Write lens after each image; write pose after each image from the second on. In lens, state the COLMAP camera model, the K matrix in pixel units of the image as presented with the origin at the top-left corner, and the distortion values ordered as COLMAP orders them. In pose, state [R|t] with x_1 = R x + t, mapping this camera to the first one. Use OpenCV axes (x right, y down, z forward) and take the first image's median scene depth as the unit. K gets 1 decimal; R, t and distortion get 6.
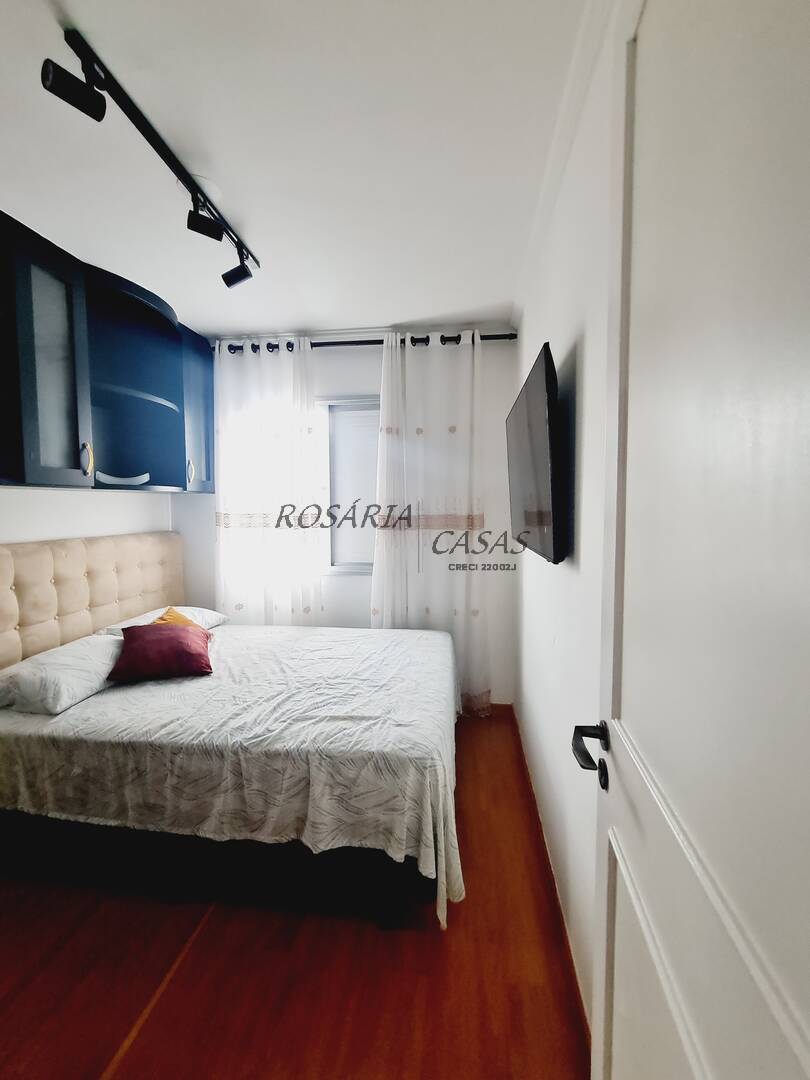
lens RADIAL K [[437.7, 0, 409.7], [0, 437.7, 534.3], [0, 0, 1]] dist [-0.000355, -0.000227]
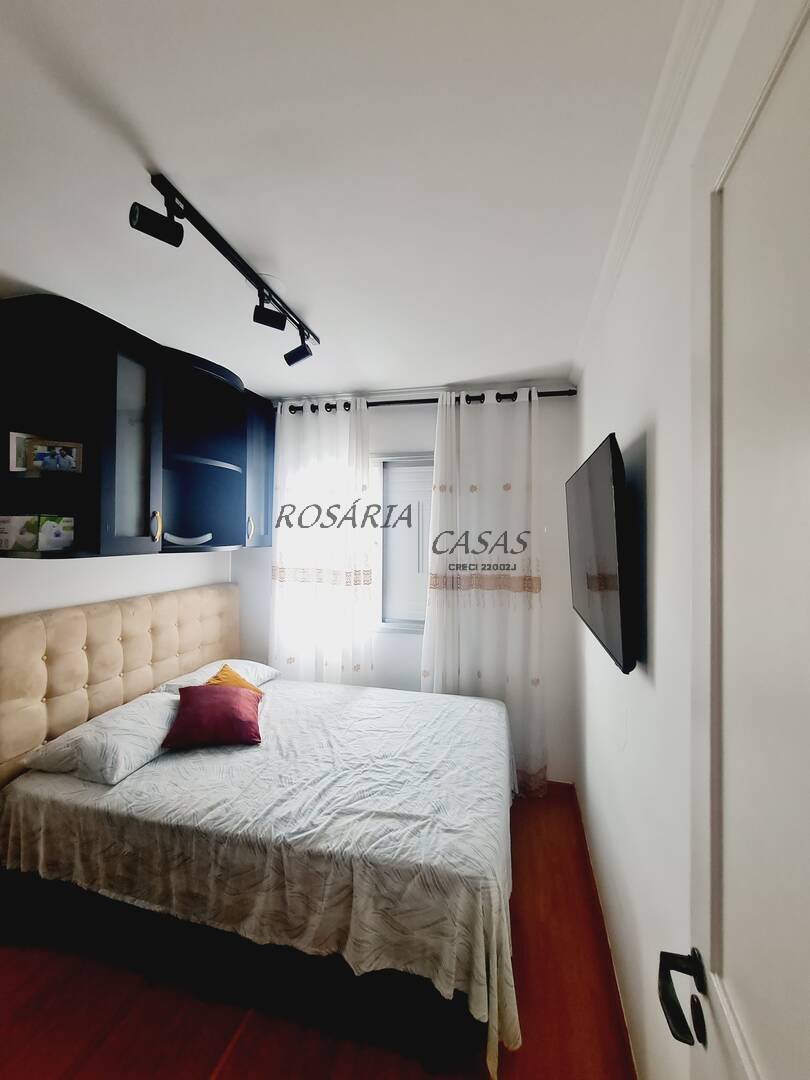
lens RADIAL K [[439.7, 0, 409.6], [0, 439.7, 531.8], [0, 0, 1]] dist [-0.000200, -0.000155]
pose [[0.992732, 0.009640, -0.119959, -0.001355], [-0.017464, 0.997775, -0.064346, -0.108186], [0.119071, 0.065974, 0.990691, 0.022383]]
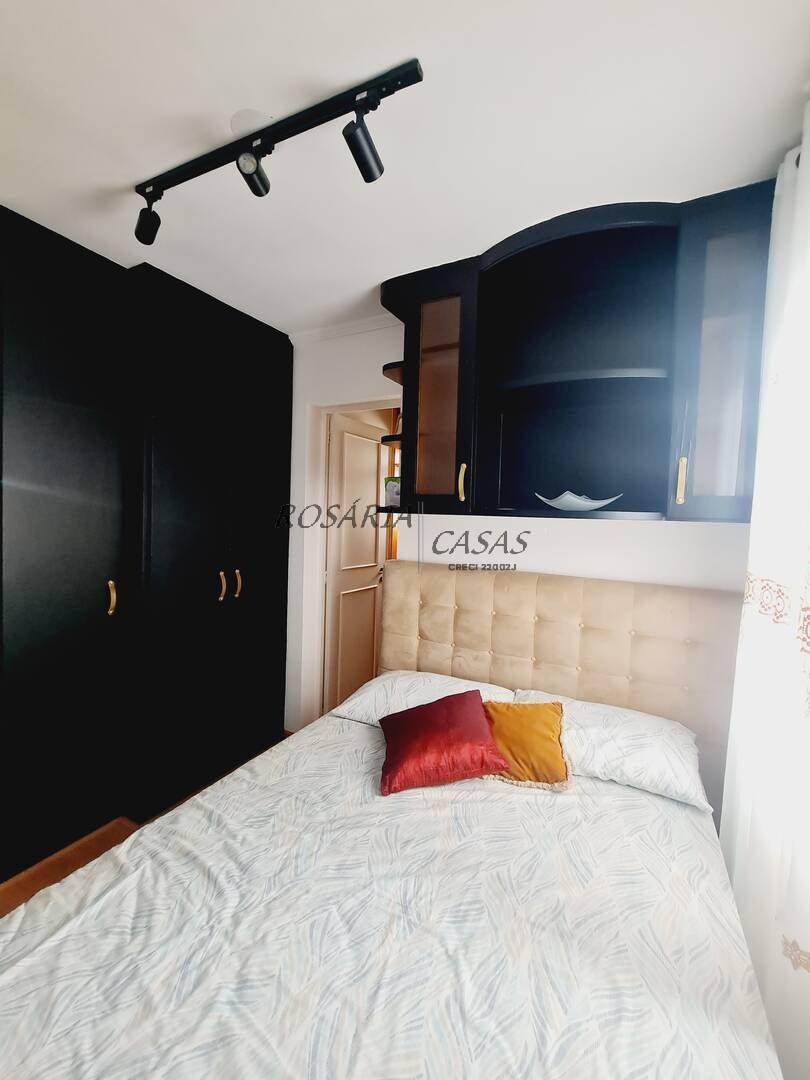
lens RADIAL K [[442.7, 0, 408.6], [0, 442.7, 530.6], [0, 0, 1]] dist [0.000222, -0.000203]
pose [[-0.346378, 0.026715, -0.937715, 0.154420], [-0.094333, 0.993536, 0.063150, -0.127570], [0.933340, 0.110332, -0.341618, 1.293618]]
